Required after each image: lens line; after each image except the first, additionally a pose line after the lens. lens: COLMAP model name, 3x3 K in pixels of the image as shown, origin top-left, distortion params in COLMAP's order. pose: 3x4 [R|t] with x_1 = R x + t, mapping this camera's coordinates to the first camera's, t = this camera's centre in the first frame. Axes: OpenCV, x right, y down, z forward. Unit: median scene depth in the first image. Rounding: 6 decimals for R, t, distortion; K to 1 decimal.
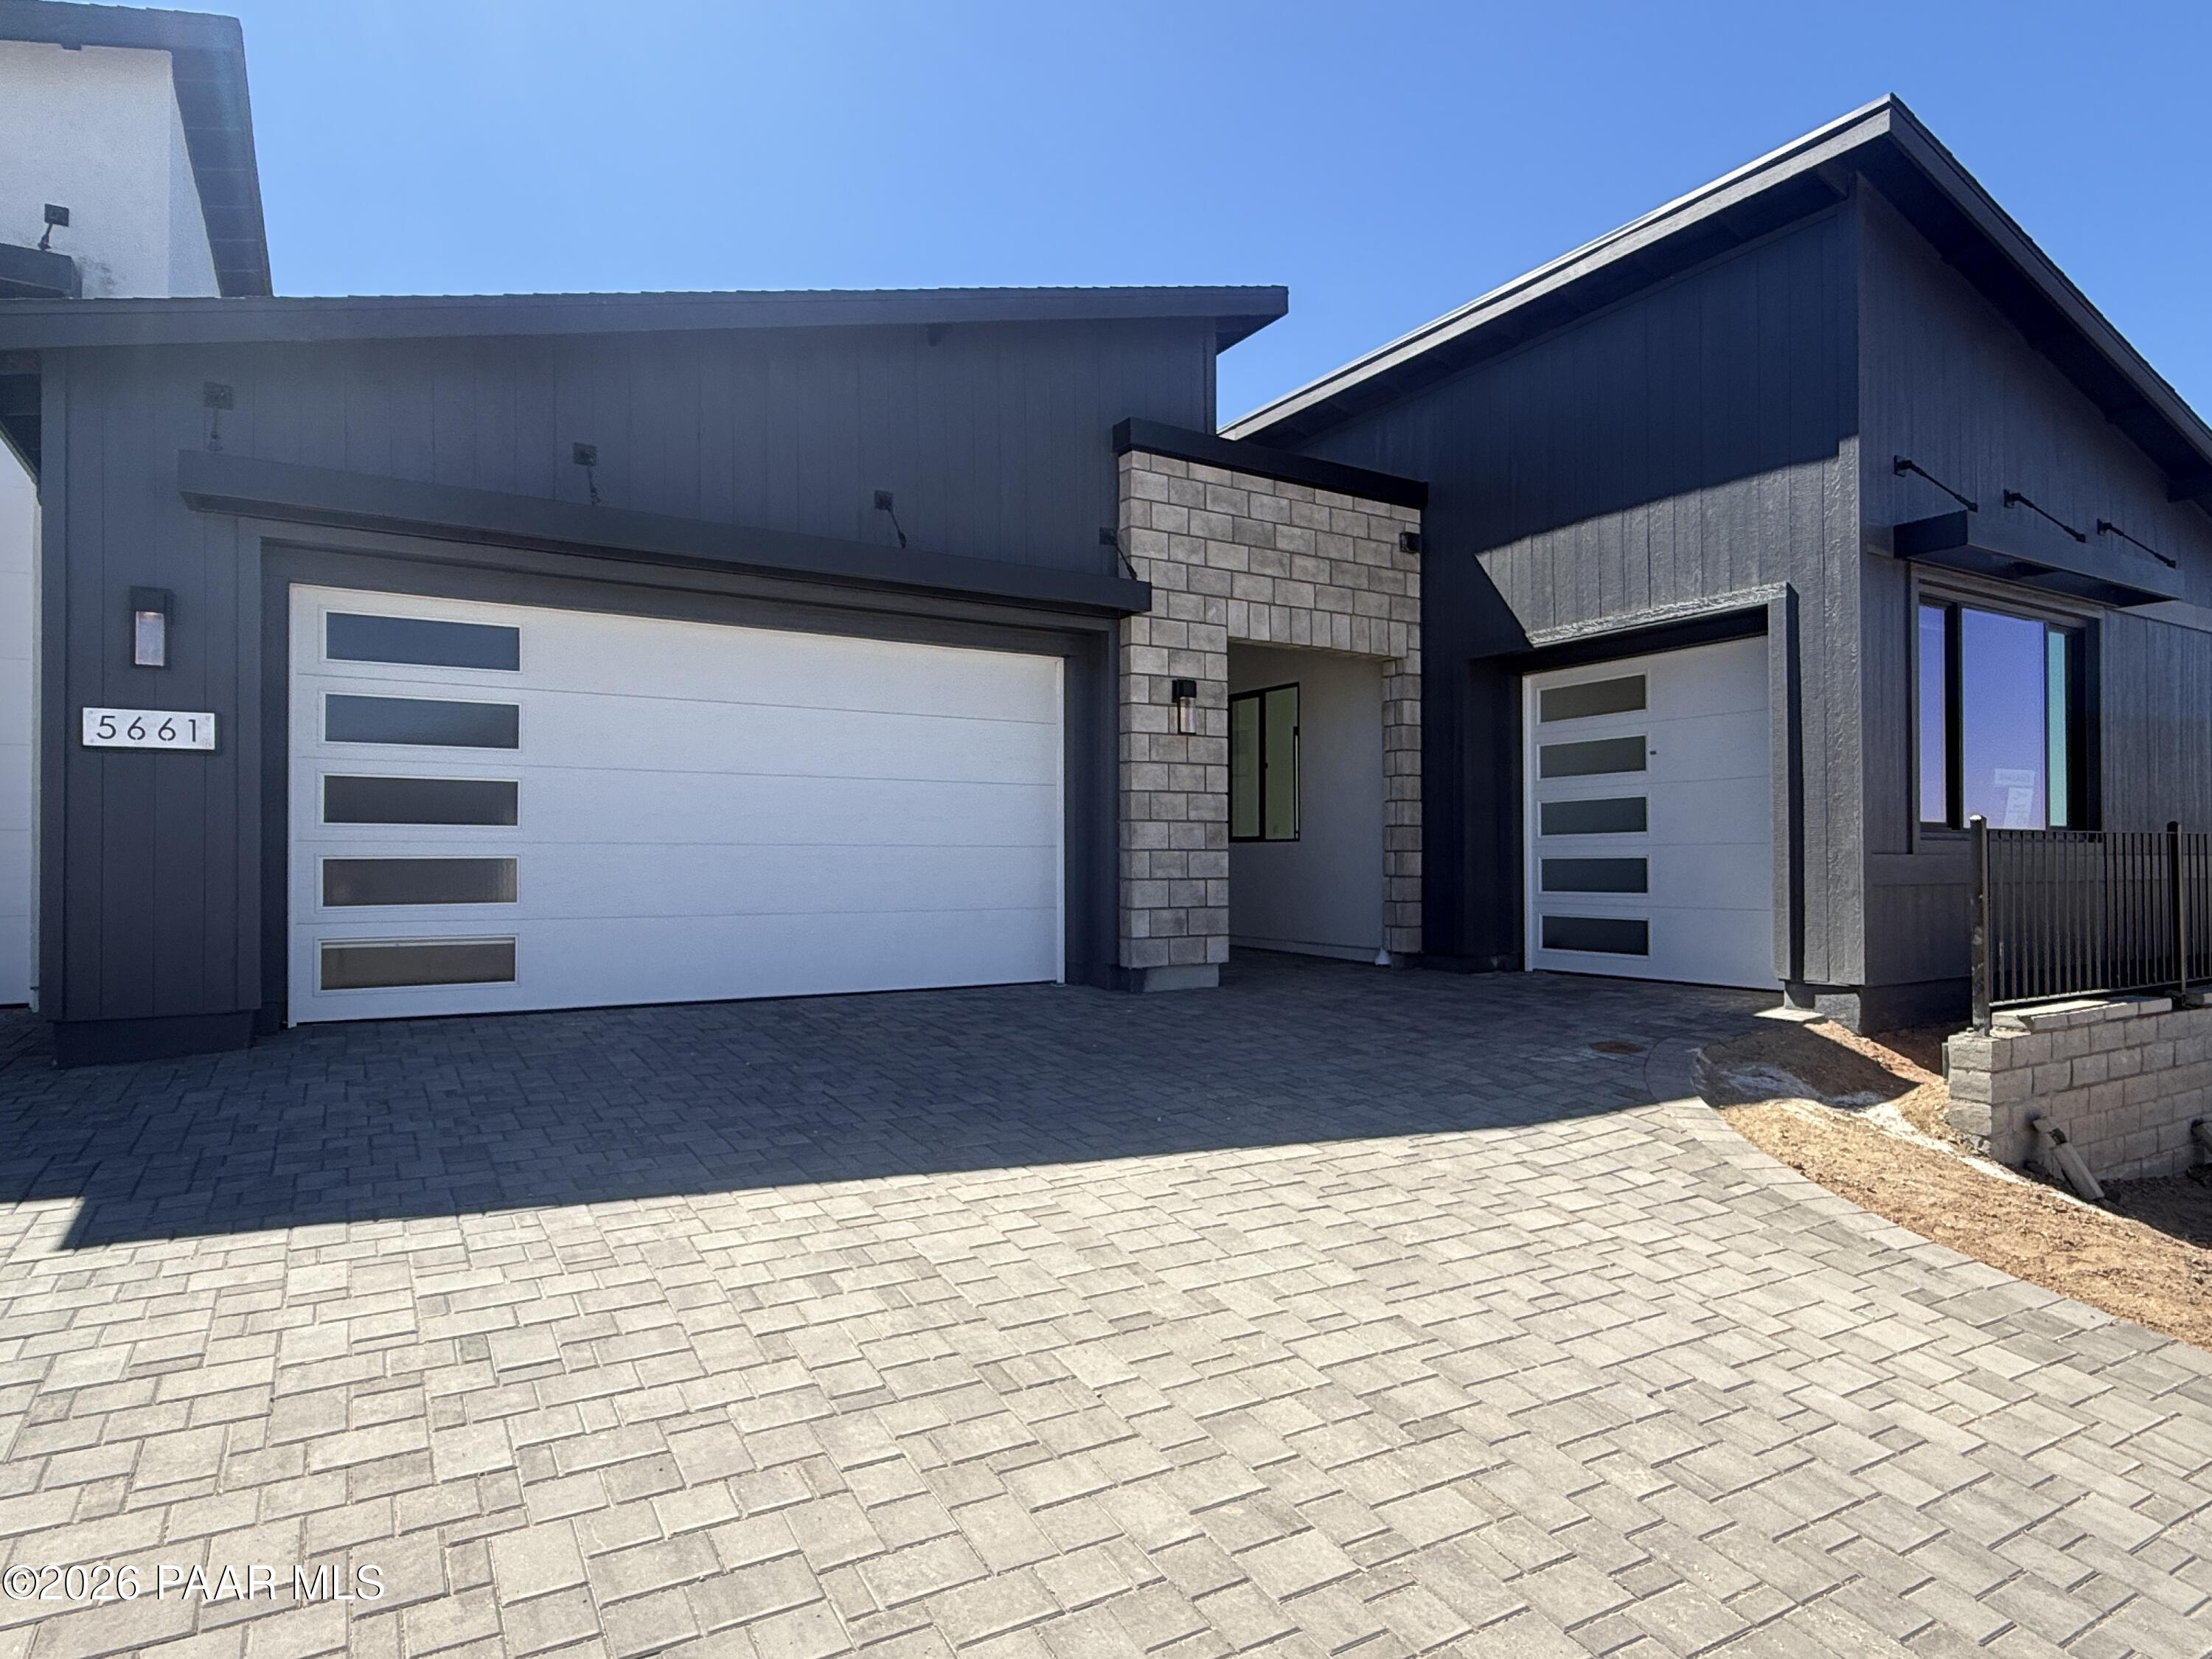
lens RADIAL K [[1247.2, 0, 1113.2], [0, 1247.2, 838.5], [0, 0, 1]] dist [0.000824, 0.000201]
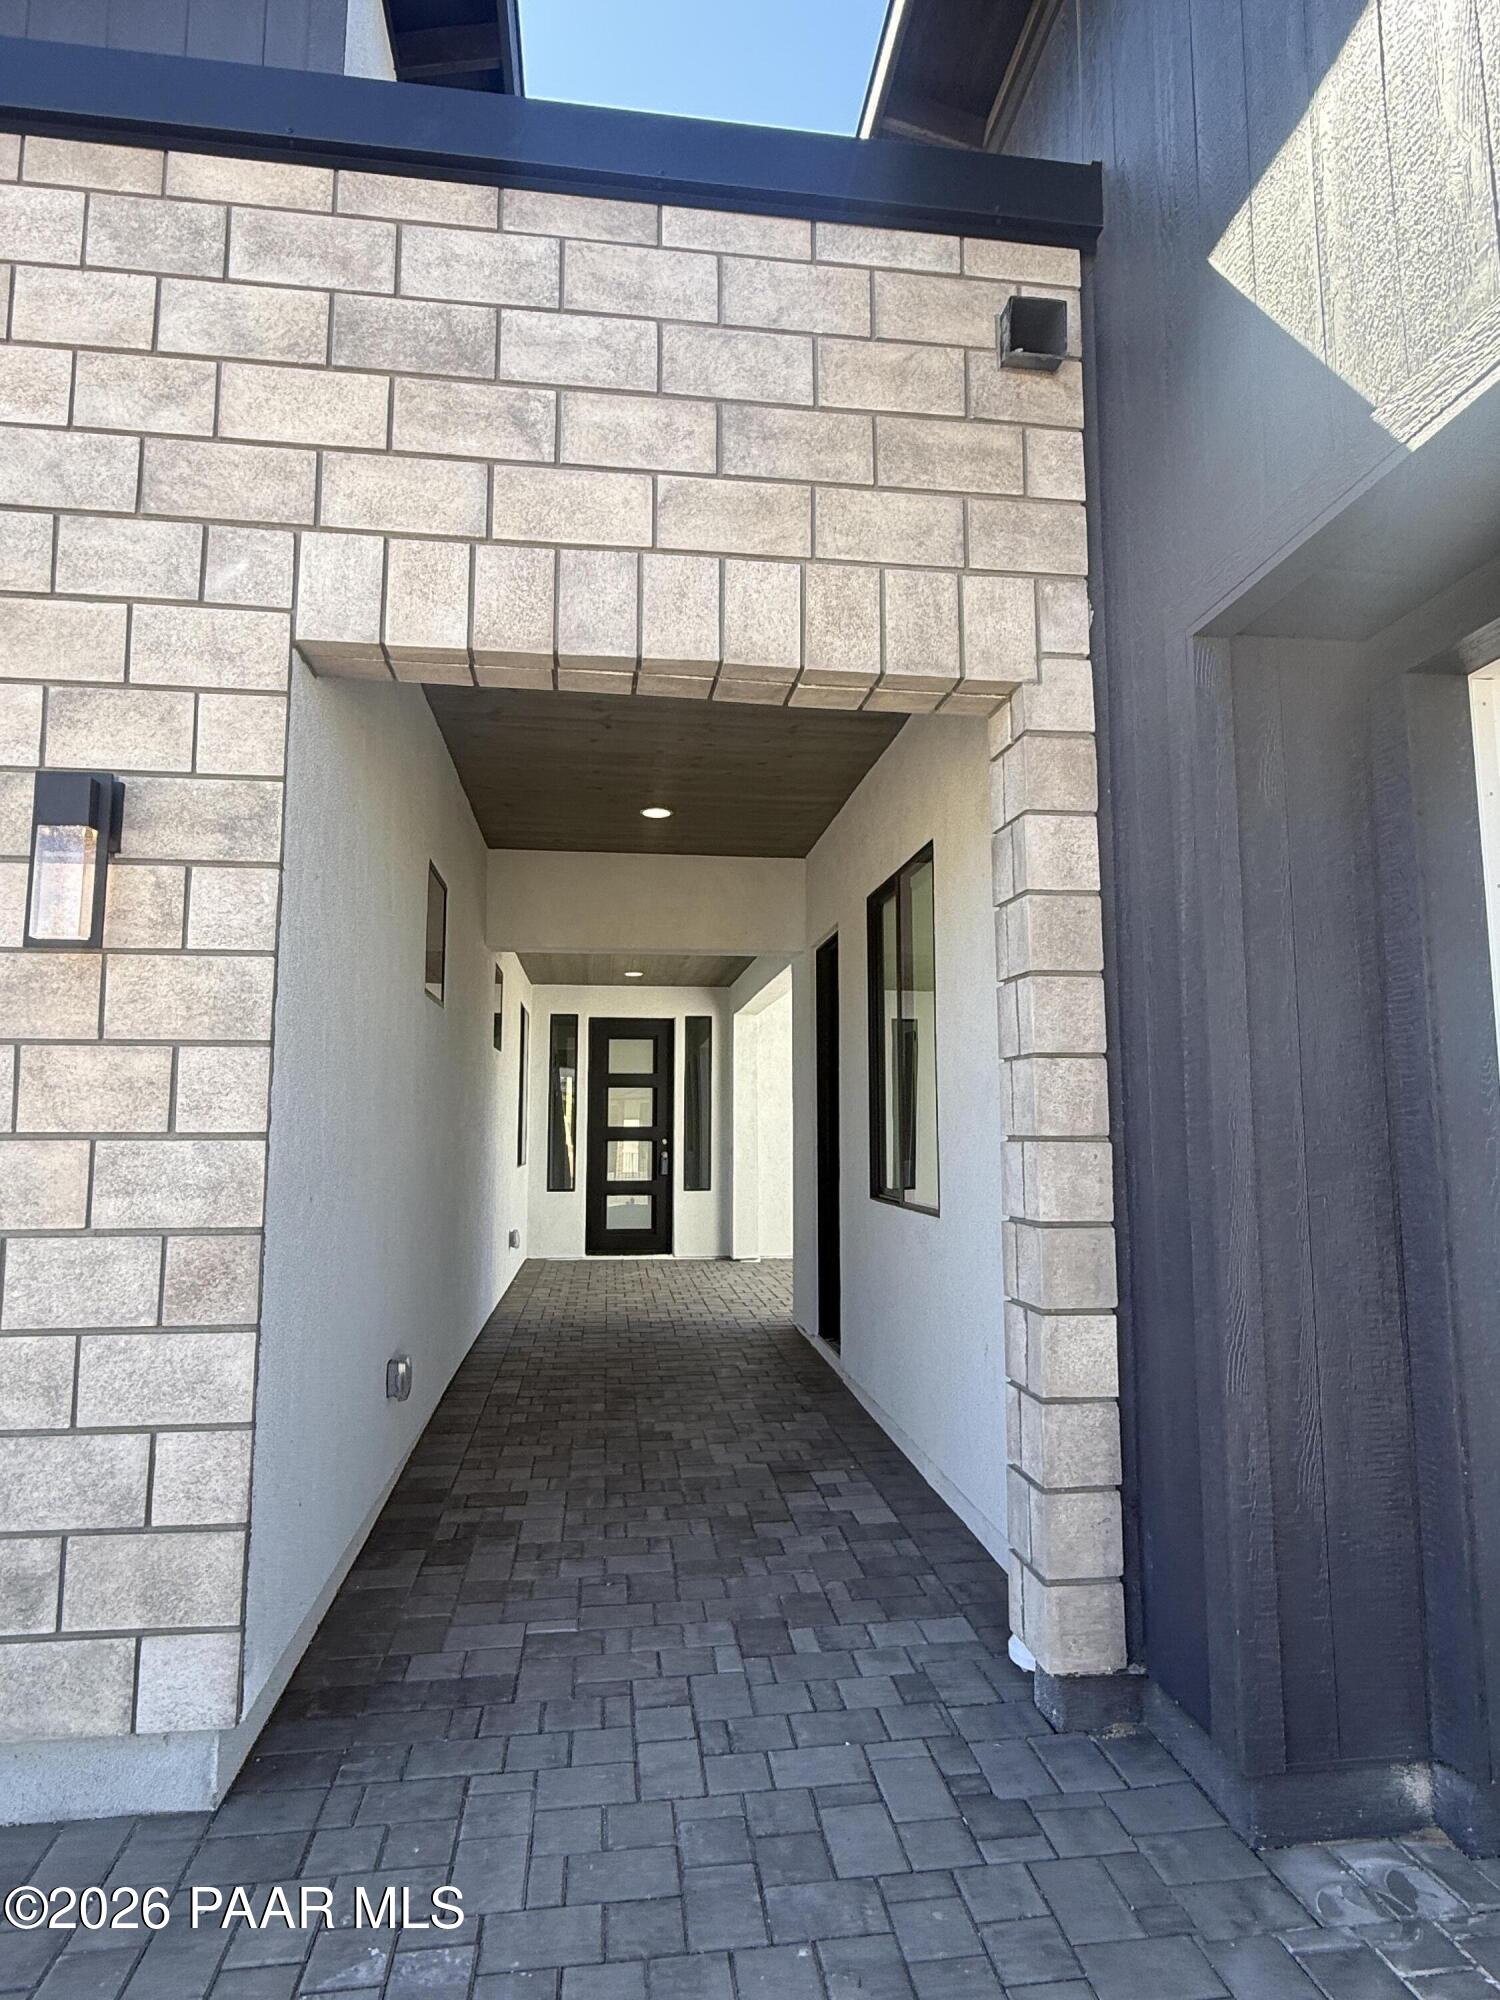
lens RADIAL K [[1127.7, 0, 750.0], [0, 1127.7, 1000.0], [0, 0, 1]] dist [0.000824, 0.000201]
pose [[0.909877, -0.047031, -0.412204, 0.468791], [0.005551, 0.994845, -0.101253, -0.060588], [0.414842, 0.089840, 0.905448, 1.188764]]
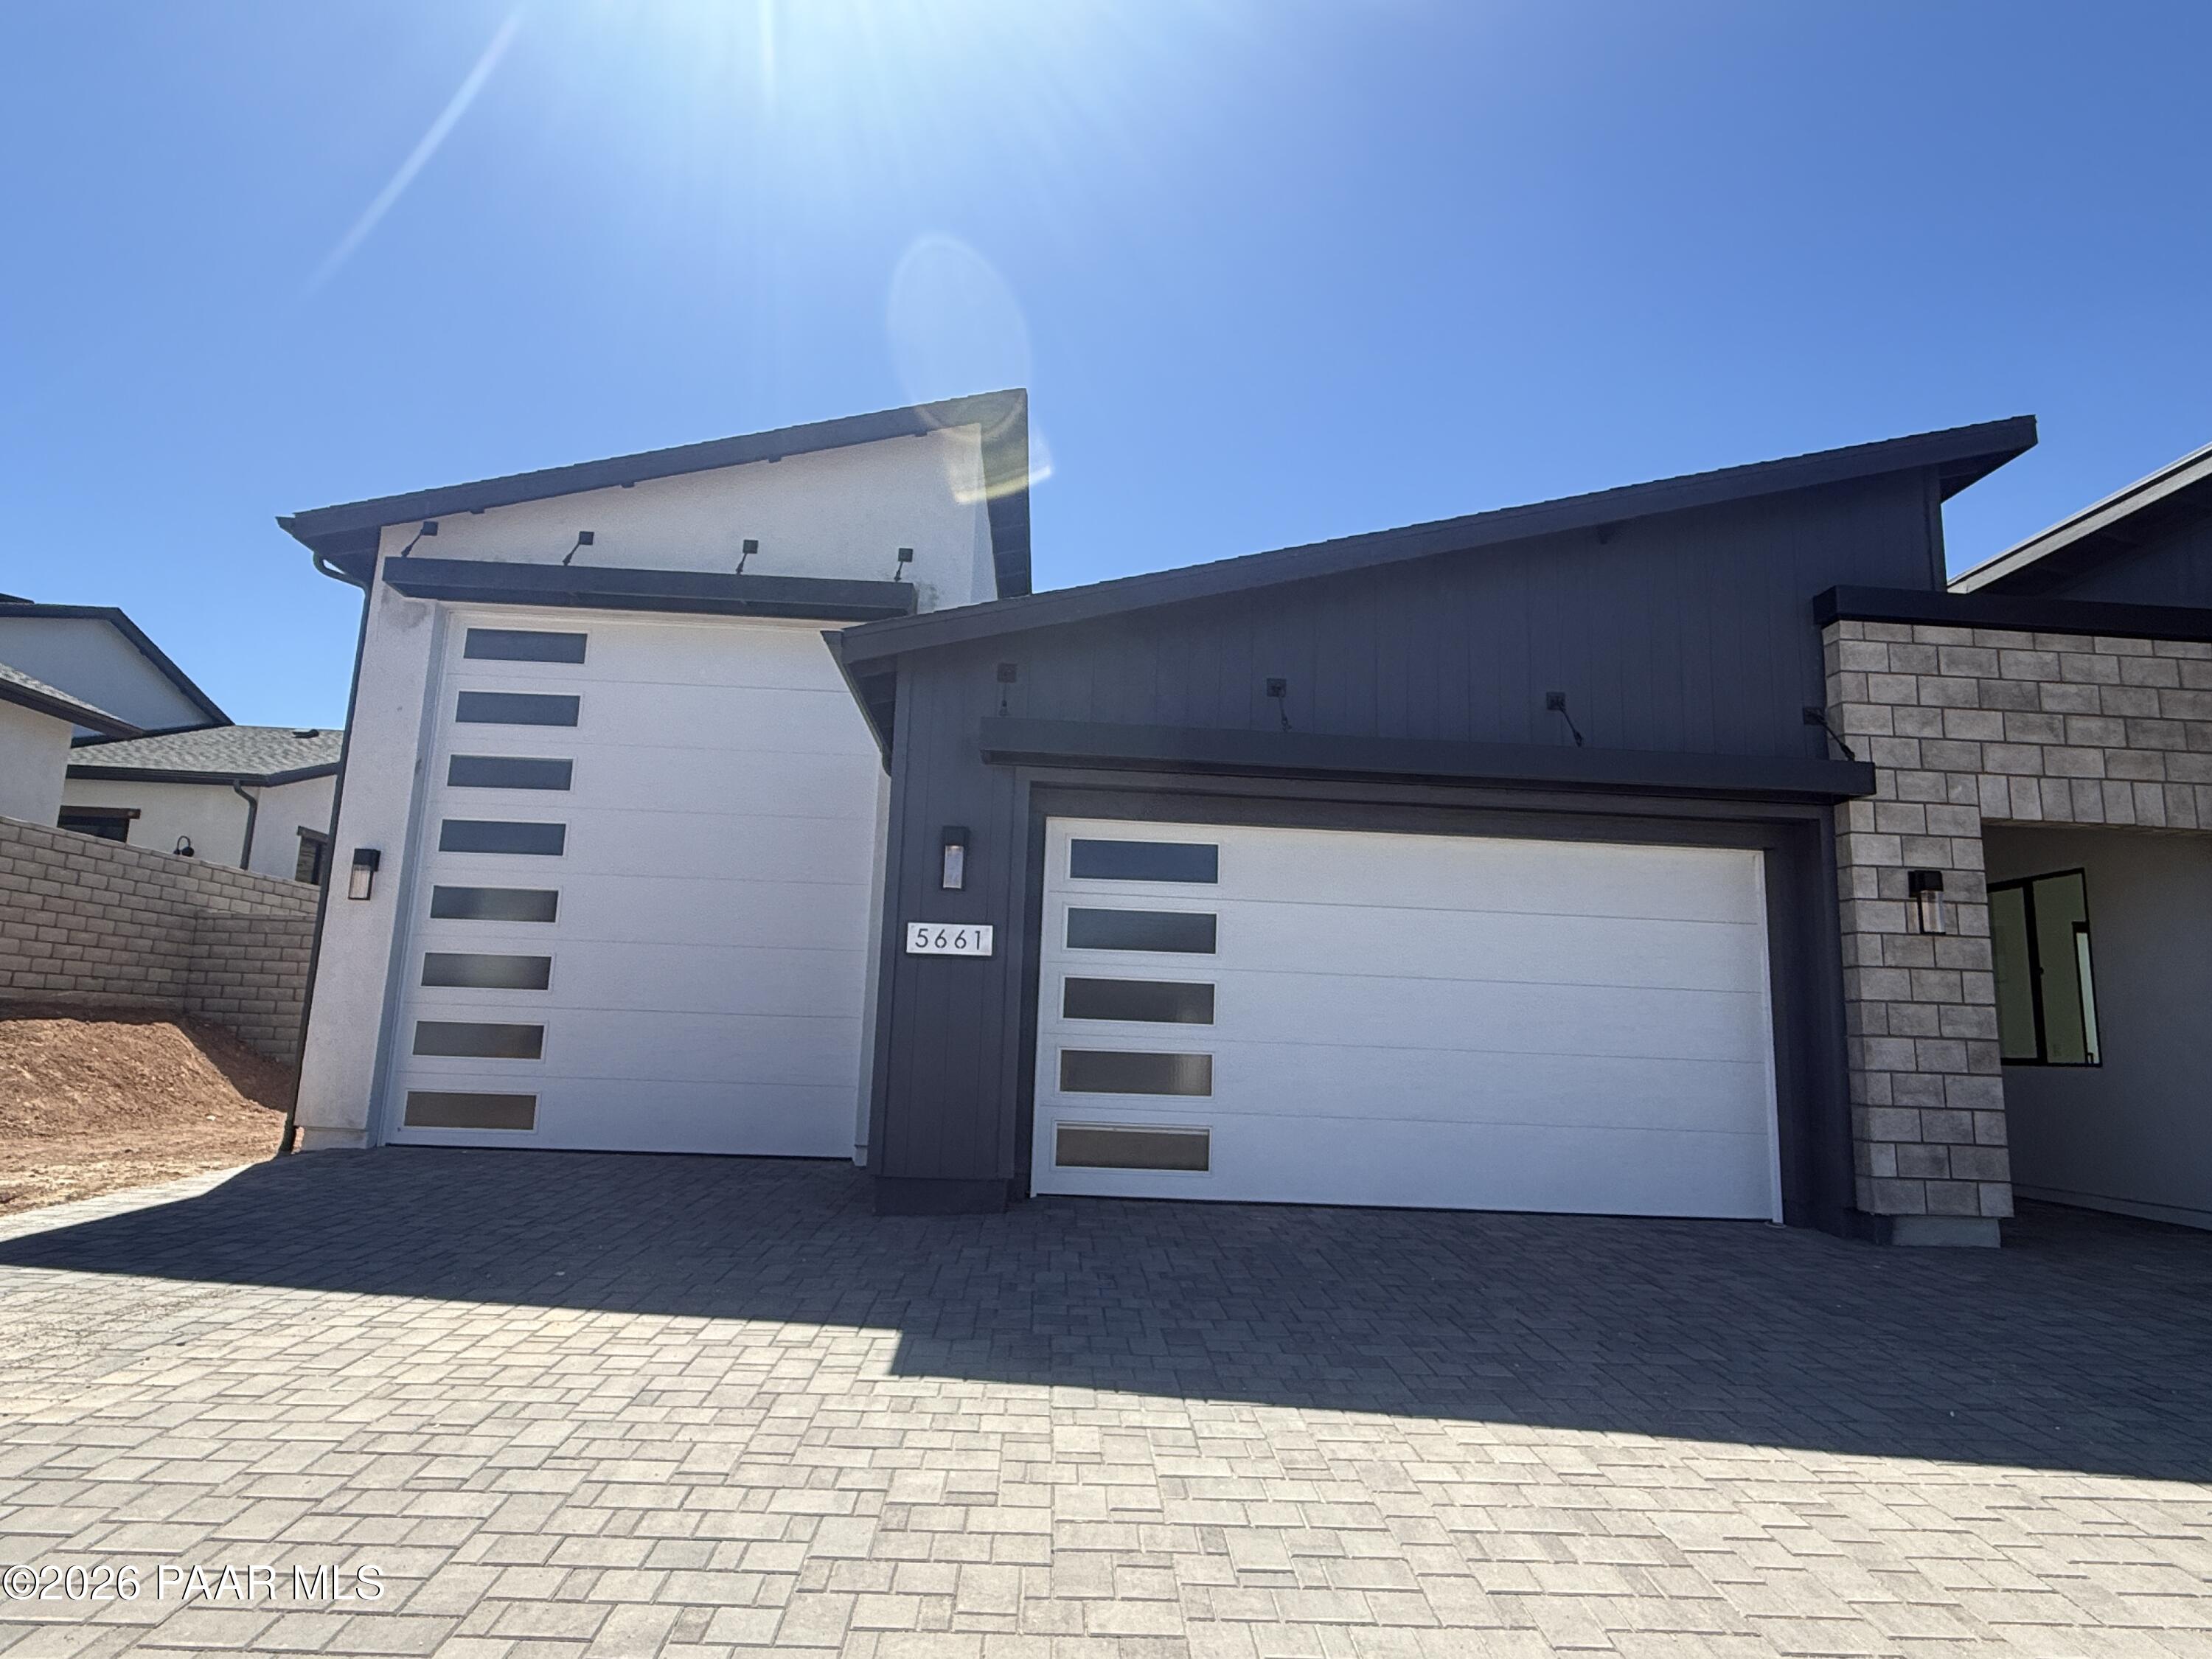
lens RADIAL K [[1247.2, 0, 1113.2], [0, 1247.2, 838.5], [0, 0, 1]] dist [0.000824, 0.000201]
pose [[0.879710, -0.045530, -0.473325, -0.038453], [-0.030393, 0.987986, -0.151523, -0.003775], [0.474538, 0.147682, 0.867758, -0.012379]]
